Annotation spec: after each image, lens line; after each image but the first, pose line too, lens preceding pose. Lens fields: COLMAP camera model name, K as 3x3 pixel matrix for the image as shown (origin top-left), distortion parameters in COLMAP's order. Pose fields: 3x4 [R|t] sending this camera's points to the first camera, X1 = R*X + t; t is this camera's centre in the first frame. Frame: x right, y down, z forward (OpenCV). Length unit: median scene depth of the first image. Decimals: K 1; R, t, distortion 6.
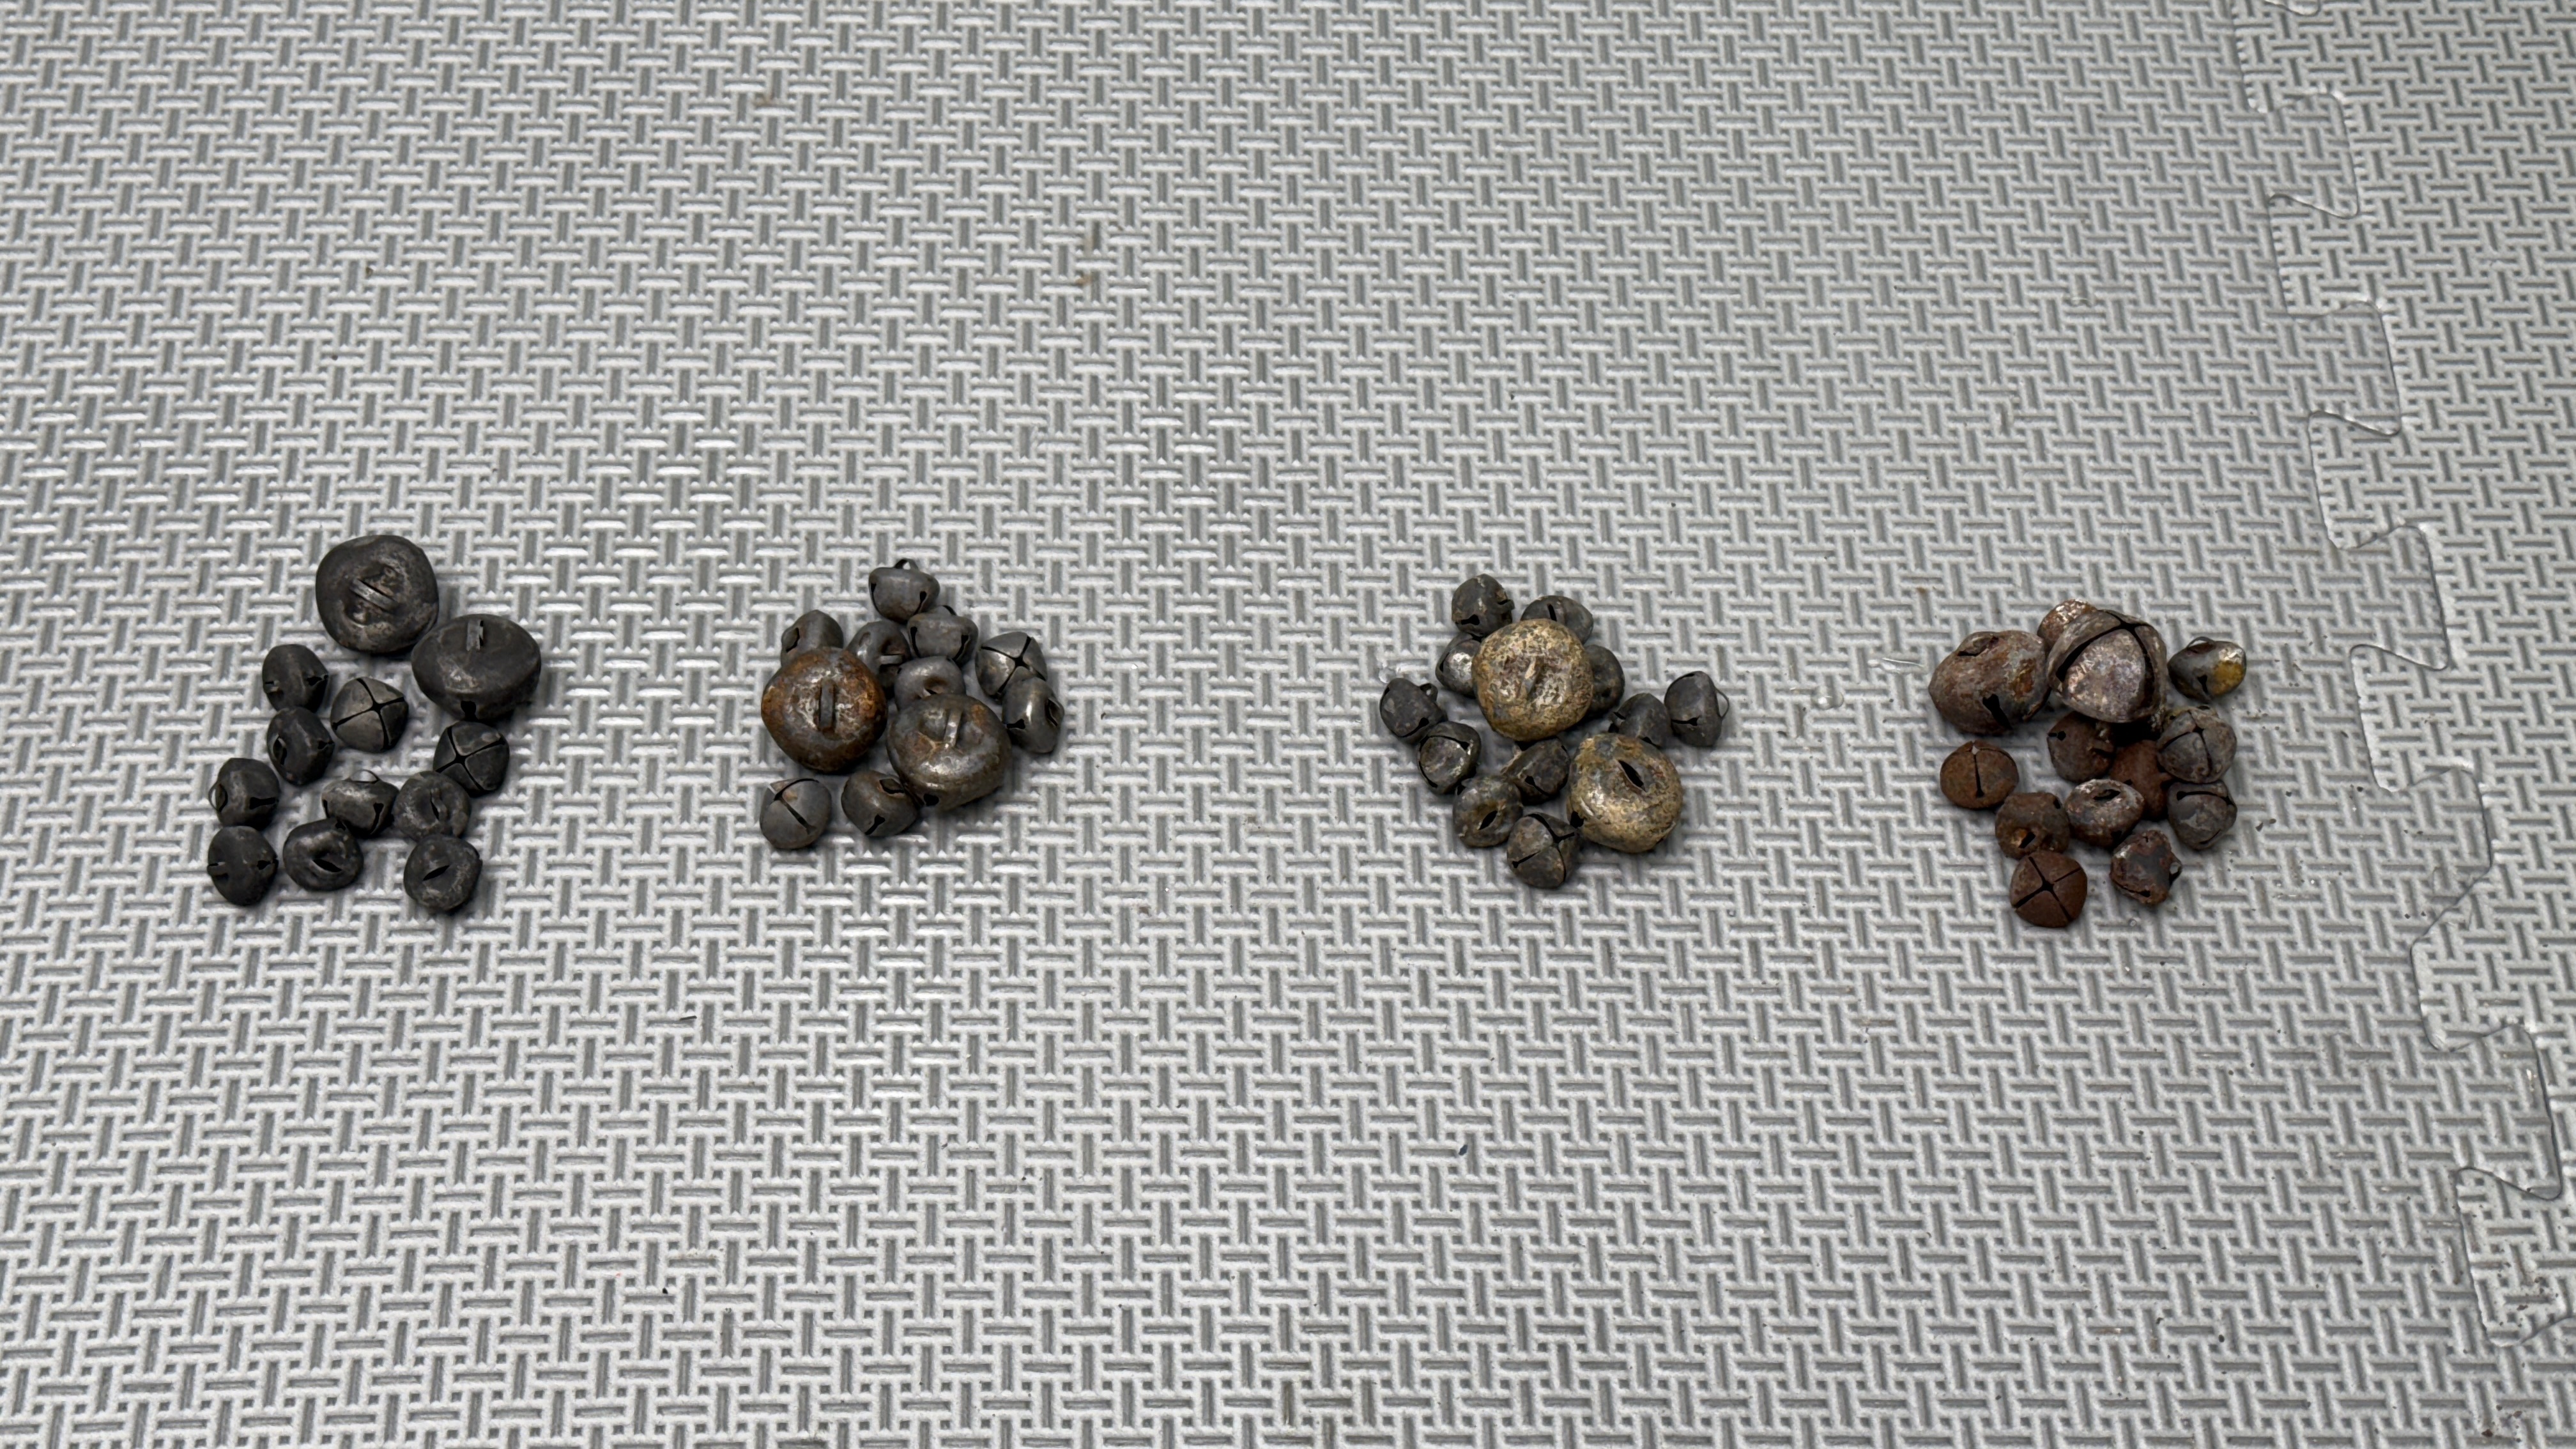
lens RADIAL K [[3661.9, 0, 1288.0], [0, 3661.9, 724.5], [0, 0, 1]] dist [0.150579, -0.238215]
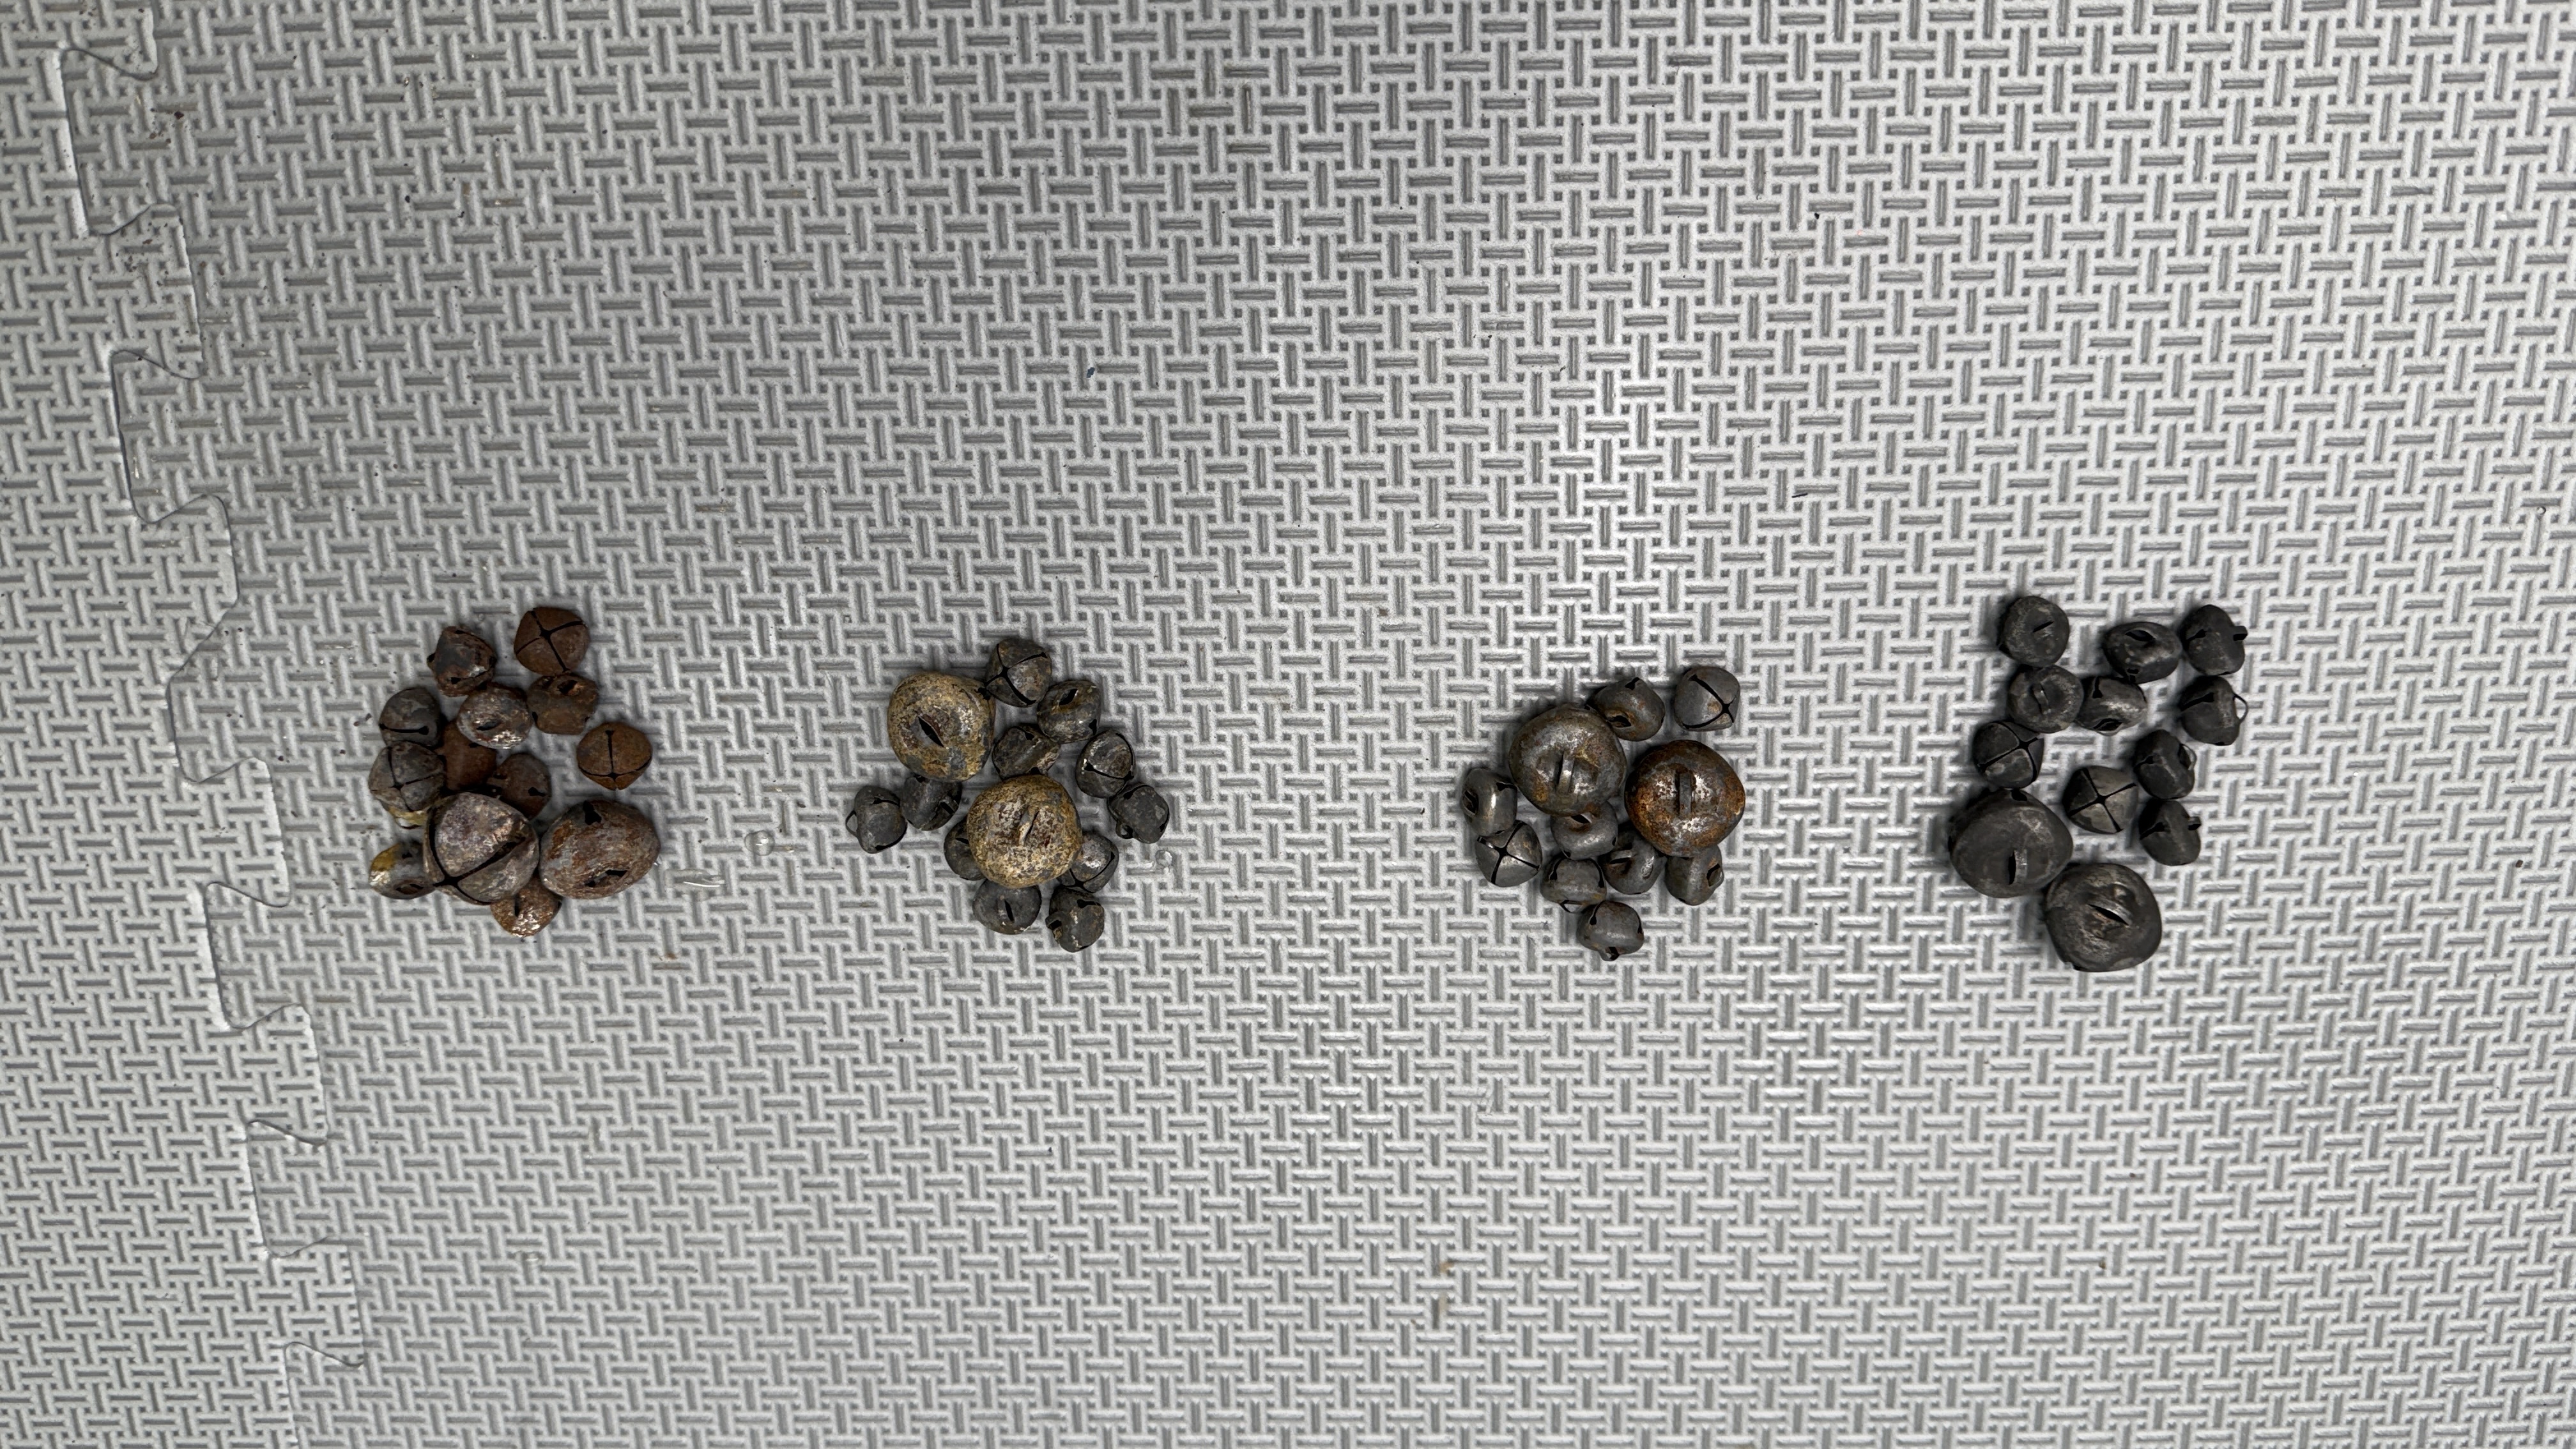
lens RADIAL K [[1926.2, 0, 1290.4], [0, 1926.2, 738.5], [0, 0, 1]] dist [0.193739, -0.491791]
pose [[-0.999931, 0.006005, -0.010080, -0.005267], [-0.008565, -0.960733, 0.277342, -0.142316], [-0.008019, 0.277409, 0.960719, 0.443315]]
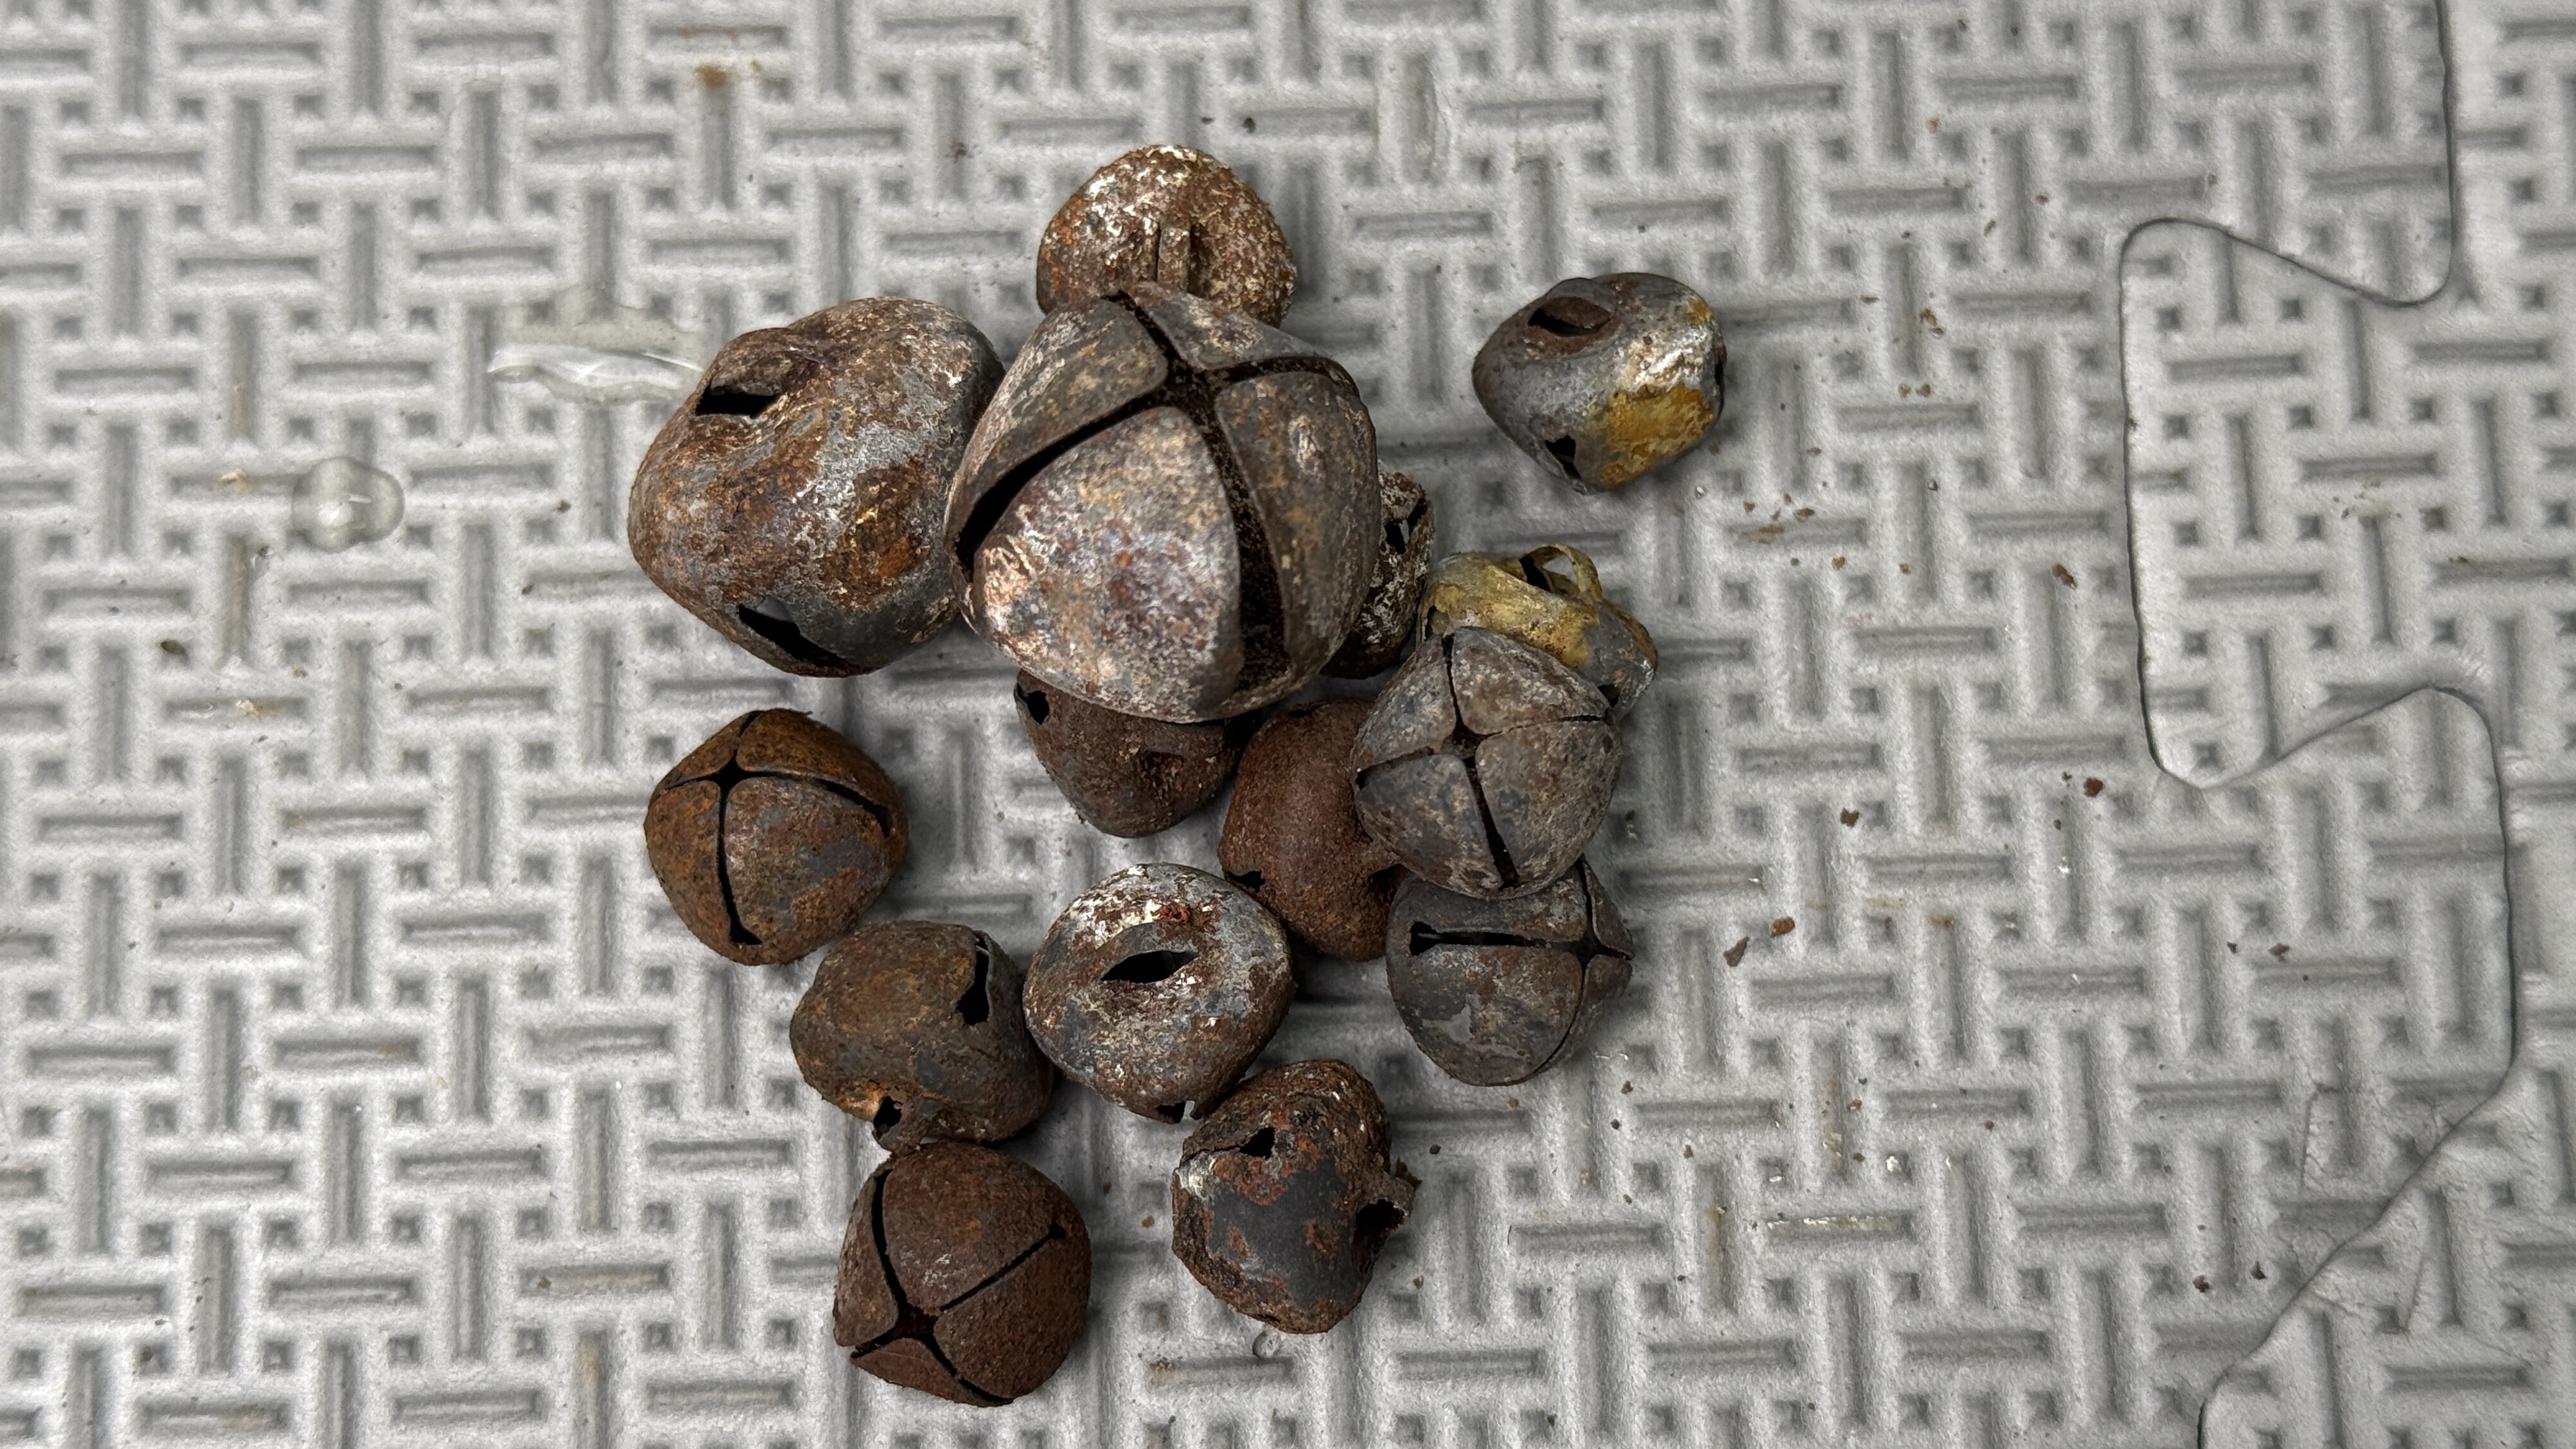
lens RADIAL K [[3718.8, 0, 1271.3], [0, 3718.8, 718.9], [0, 0, 1]] dist [0.151137, -0.219301]
pose [[0.998423, -0.021505, -0.051847, 0.242330], [0.038611, 0.933573, 0.356300, -0.098432], [0.040740, -0.357740, 0.932932, 0.728575]]
